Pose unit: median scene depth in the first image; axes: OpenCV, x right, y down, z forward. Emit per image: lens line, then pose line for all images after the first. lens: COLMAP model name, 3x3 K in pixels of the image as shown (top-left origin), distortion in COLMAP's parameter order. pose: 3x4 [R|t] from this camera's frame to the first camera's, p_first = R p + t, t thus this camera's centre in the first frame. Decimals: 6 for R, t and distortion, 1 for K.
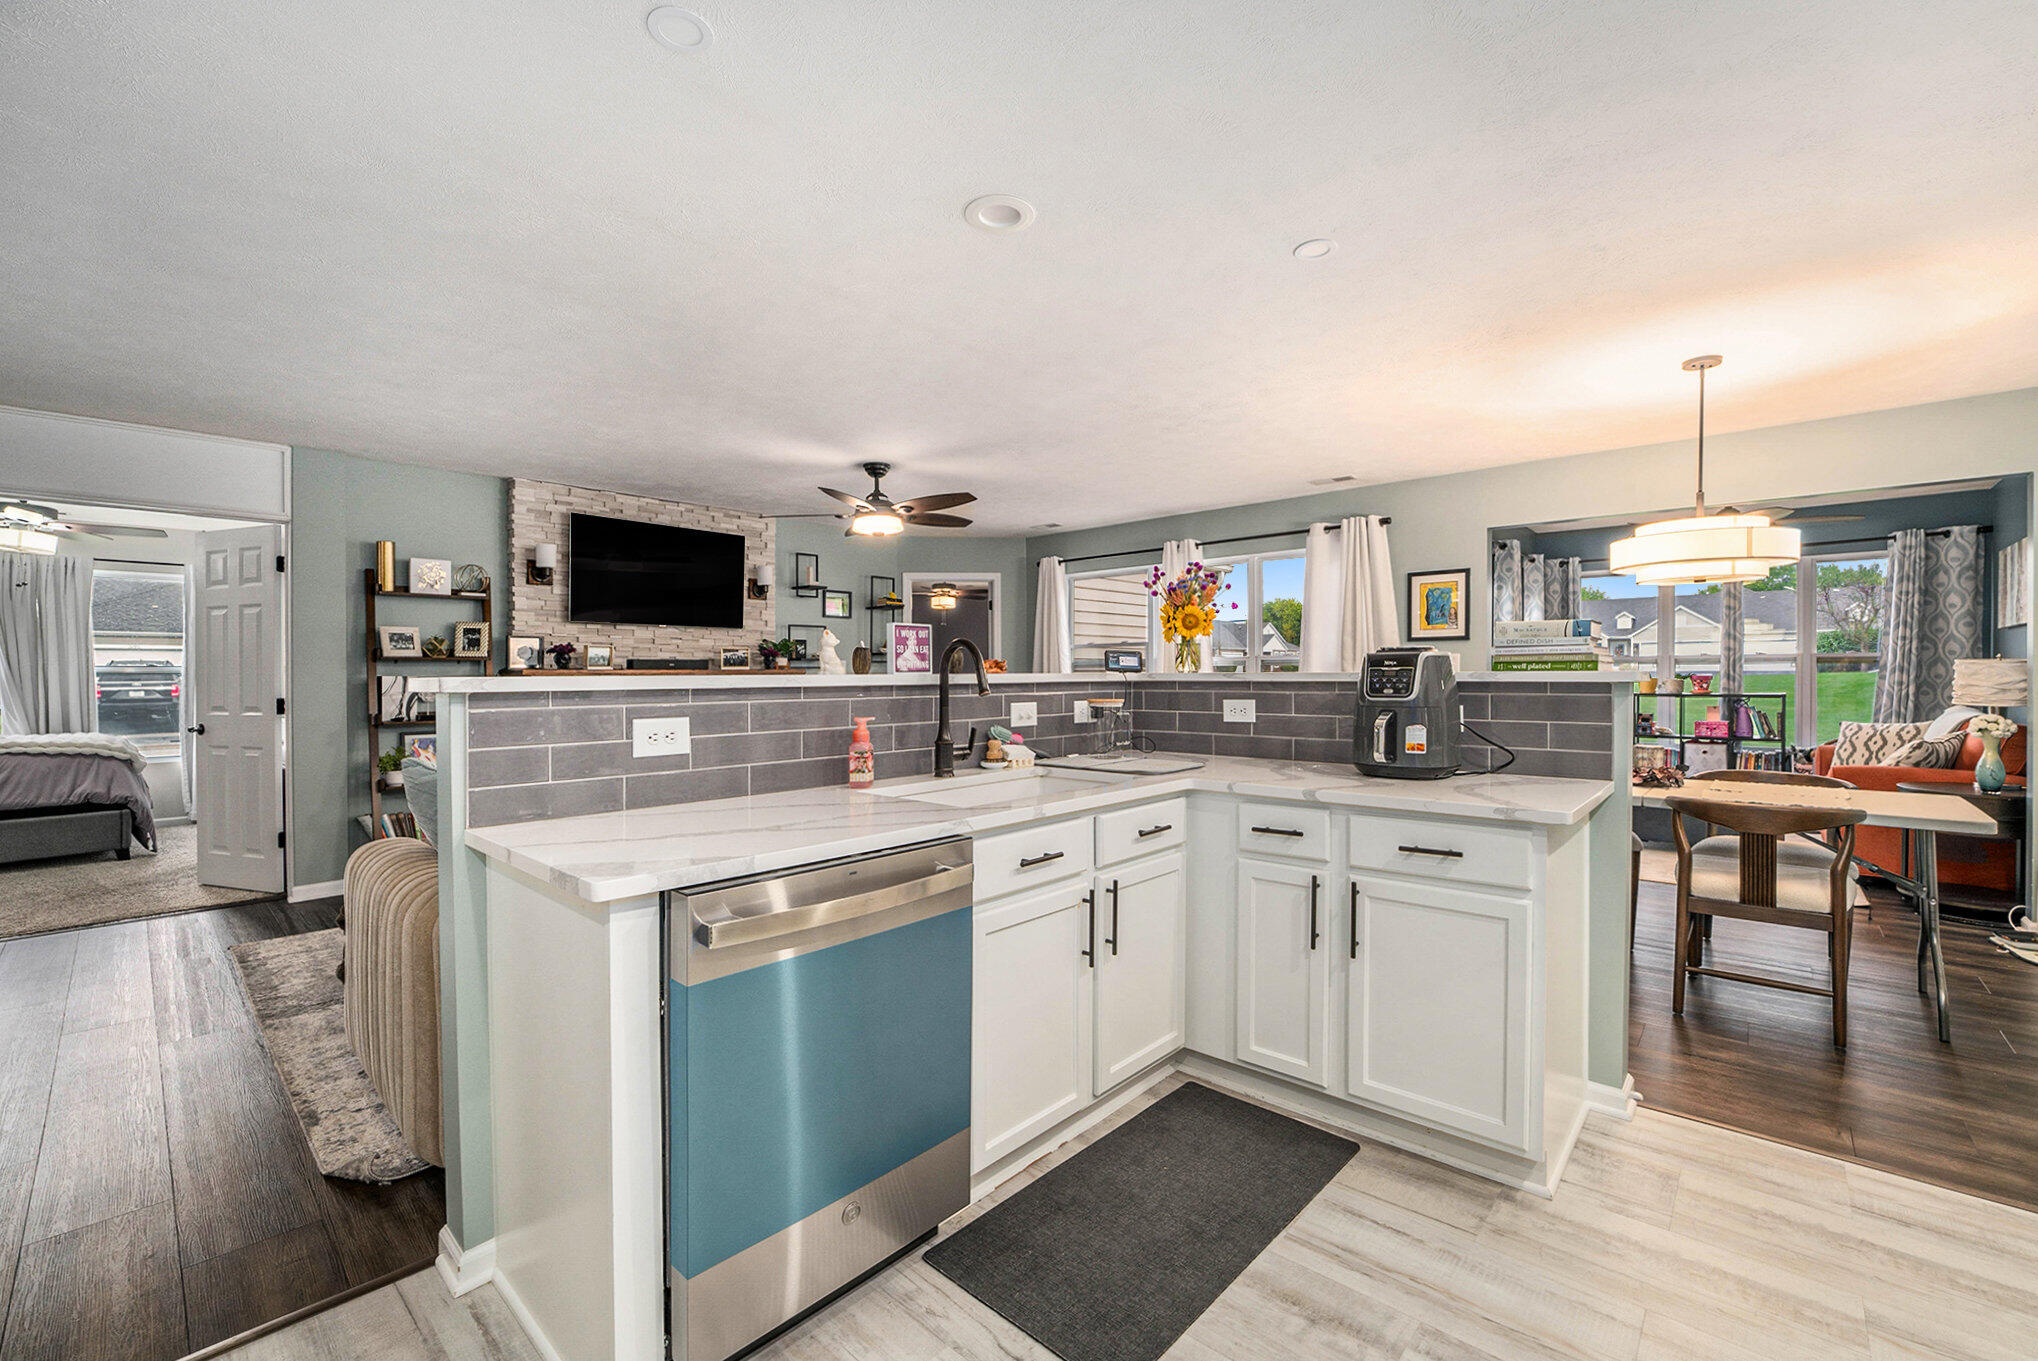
lens RADIAL K [[849.5, 0, 1014.4], [0, 849.5, 680.1], [0, 0, 1]] dist [-0.022494, 0.002680]
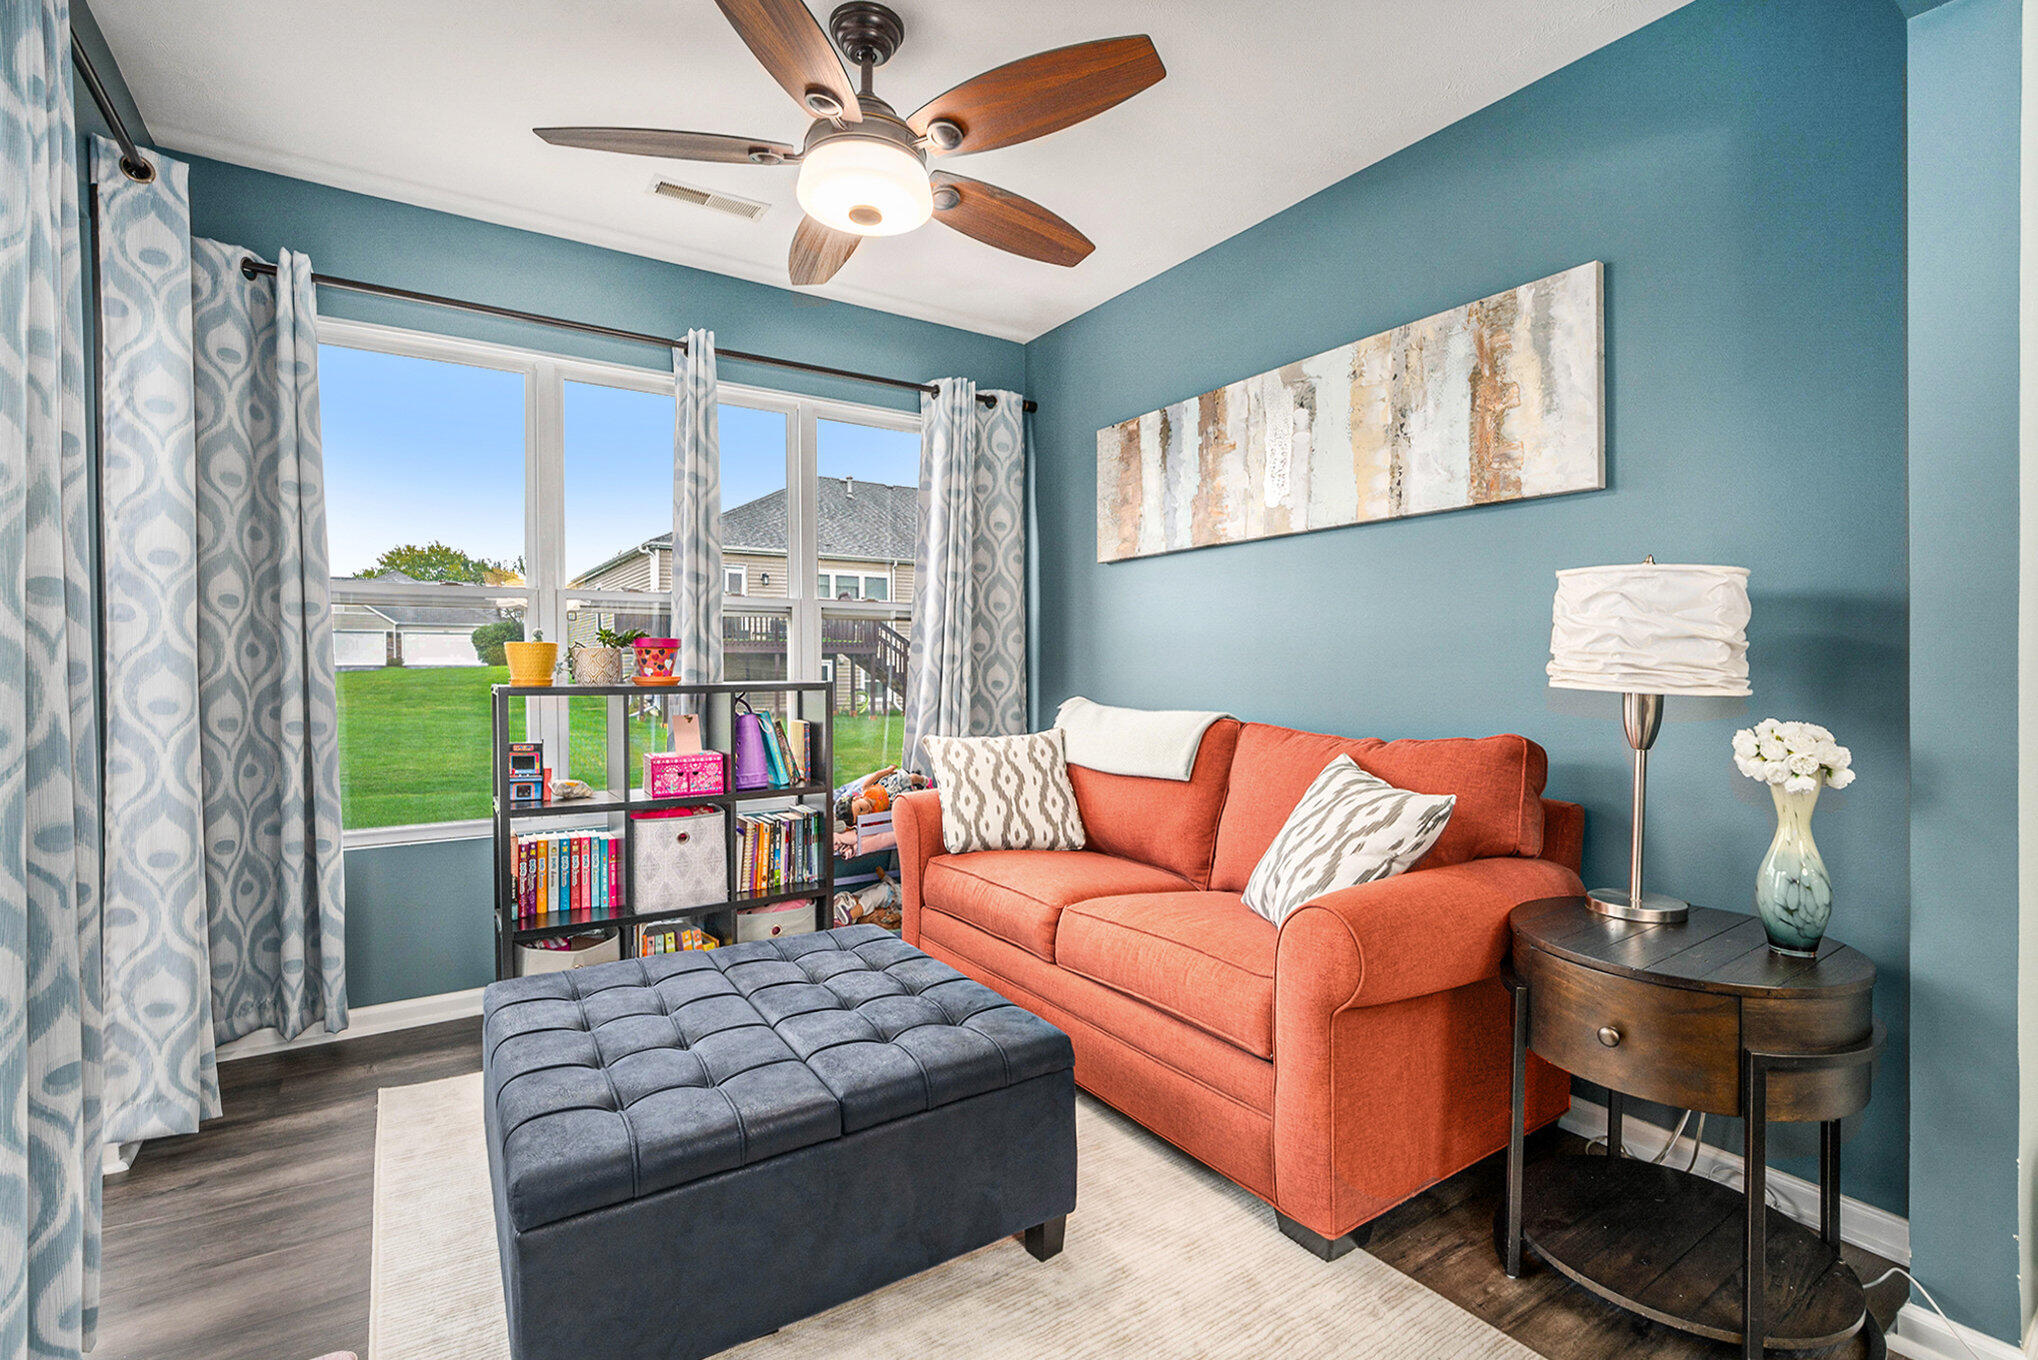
lens RADIAL K [[926.4, 0, 1029.0], [0, 926.4, 679.8], [0, 0, 1]] dist [-0.013986, -0.000559]
pose [[0.234731, -0.013032, 0.971973, 0.564379], [0.009442, 0.999894, 0.011126, 0.013180], [-0.972015, 0.006566, 0.234829, 0.931801]]
